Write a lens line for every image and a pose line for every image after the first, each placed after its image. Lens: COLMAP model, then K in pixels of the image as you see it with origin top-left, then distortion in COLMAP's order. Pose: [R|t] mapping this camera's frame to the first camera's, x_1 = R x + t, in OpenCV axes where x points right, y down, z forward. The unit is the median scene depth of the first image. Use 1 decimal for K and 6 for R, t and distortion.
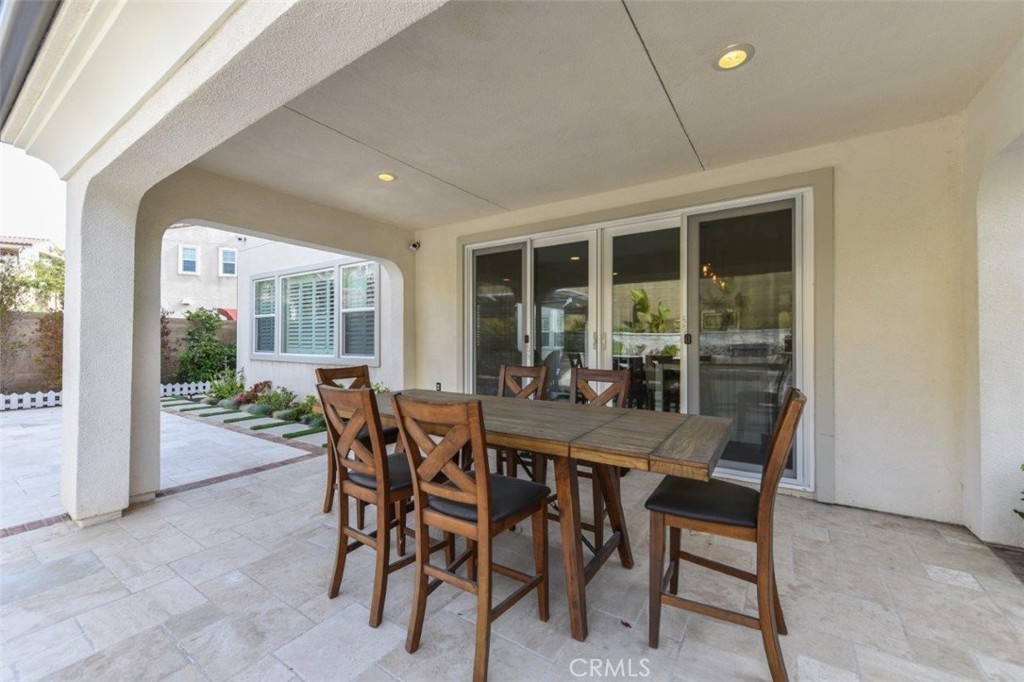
lens RADIAL K [[405.8, 0, 509.0], [0, 405.8, 338.8], [0, 0, 1]] dist [-0.001014, -0.000398]
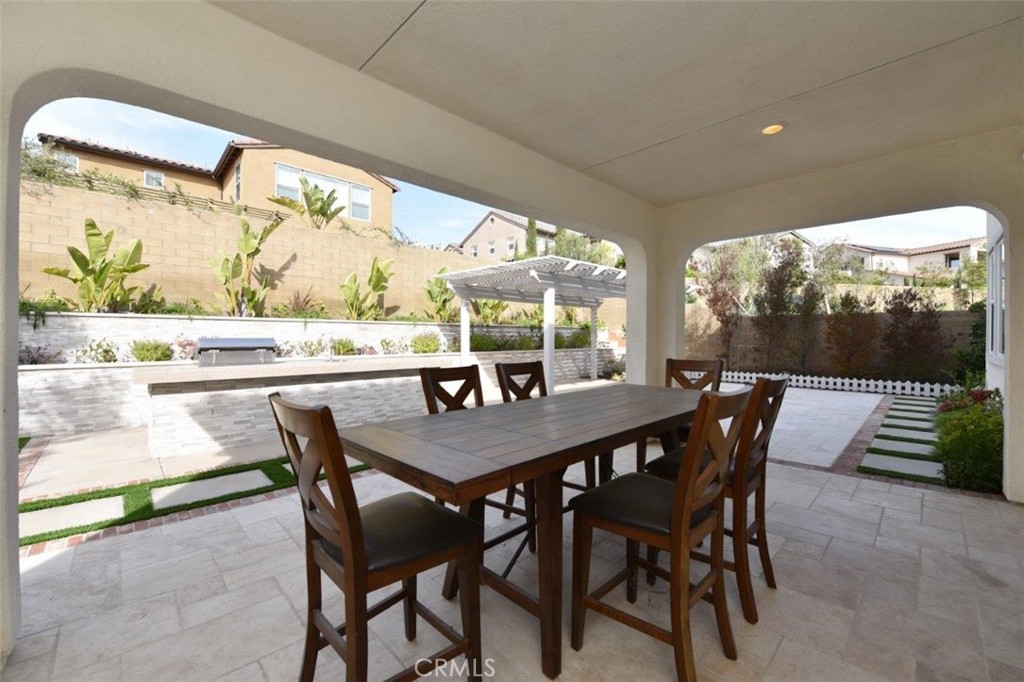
lens RADIAL K [[405.8, 0, 510.2], [0, 405.8, 340.0], [0, 0, 1]] dist [-0.001014, -0.000398]
pose [[-0.209027, 0.003886, -0.977902, 0.341008], [0.012360, 0.999923, 0.001331, 0.003499], [0.977832, -0.011808, -0.209059, 0.385093]]
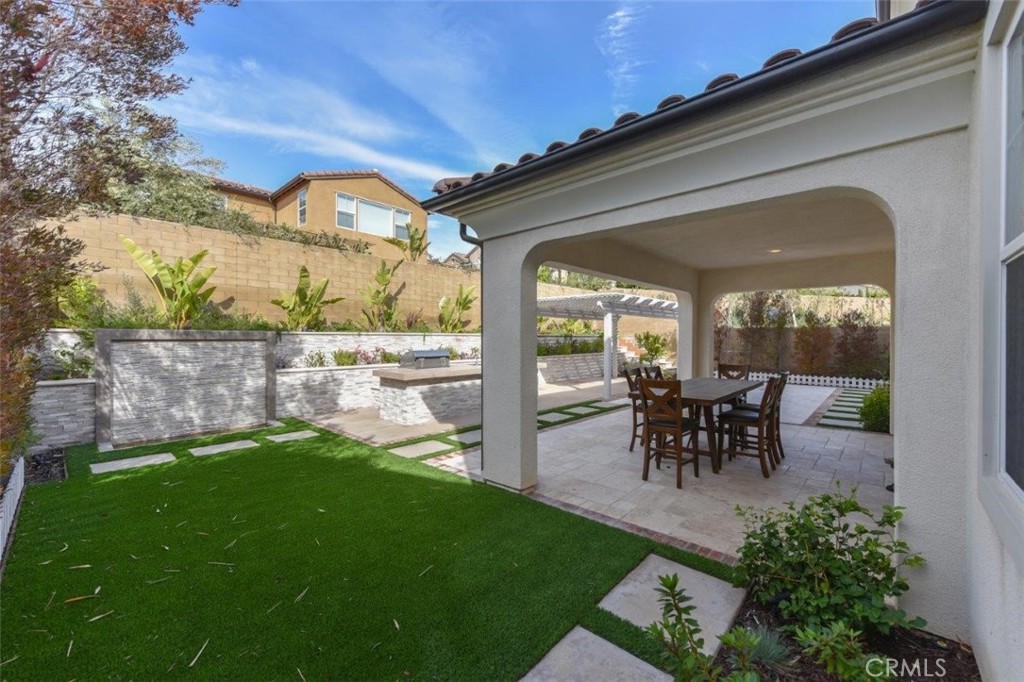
lens RADIAL K [[405.8, 0, 508.4], [0, 405.8, 343.5], [0, 0, 1]] dist [-0.001014, -0.000398]
pose [[-0.152661, 0.009298, -0.988235, 0.840494], [0.012283, 0.999896, 0.007510, -0.032758], [0.988202, -0.010992, -0.152760, 0.111113]]
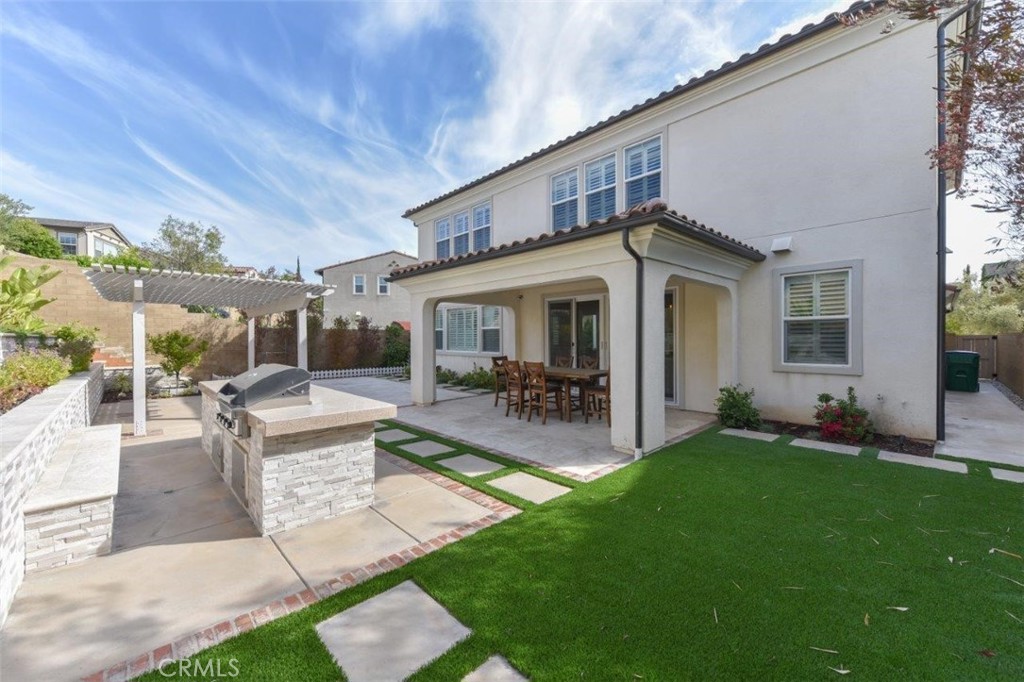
lens RADIAL K [[405.8, 0, 505.0], [0, 405.8, 340.5], [0, 0, 1]] dist [-0.001014, -0.000398]
pose [[0.973962, -0.007228, -0.226597, 0.126881], [0.011287, 0.999798, 0.016623, -0.041720], [0.226431, -0.018747, 0.973847, -0.827950]]
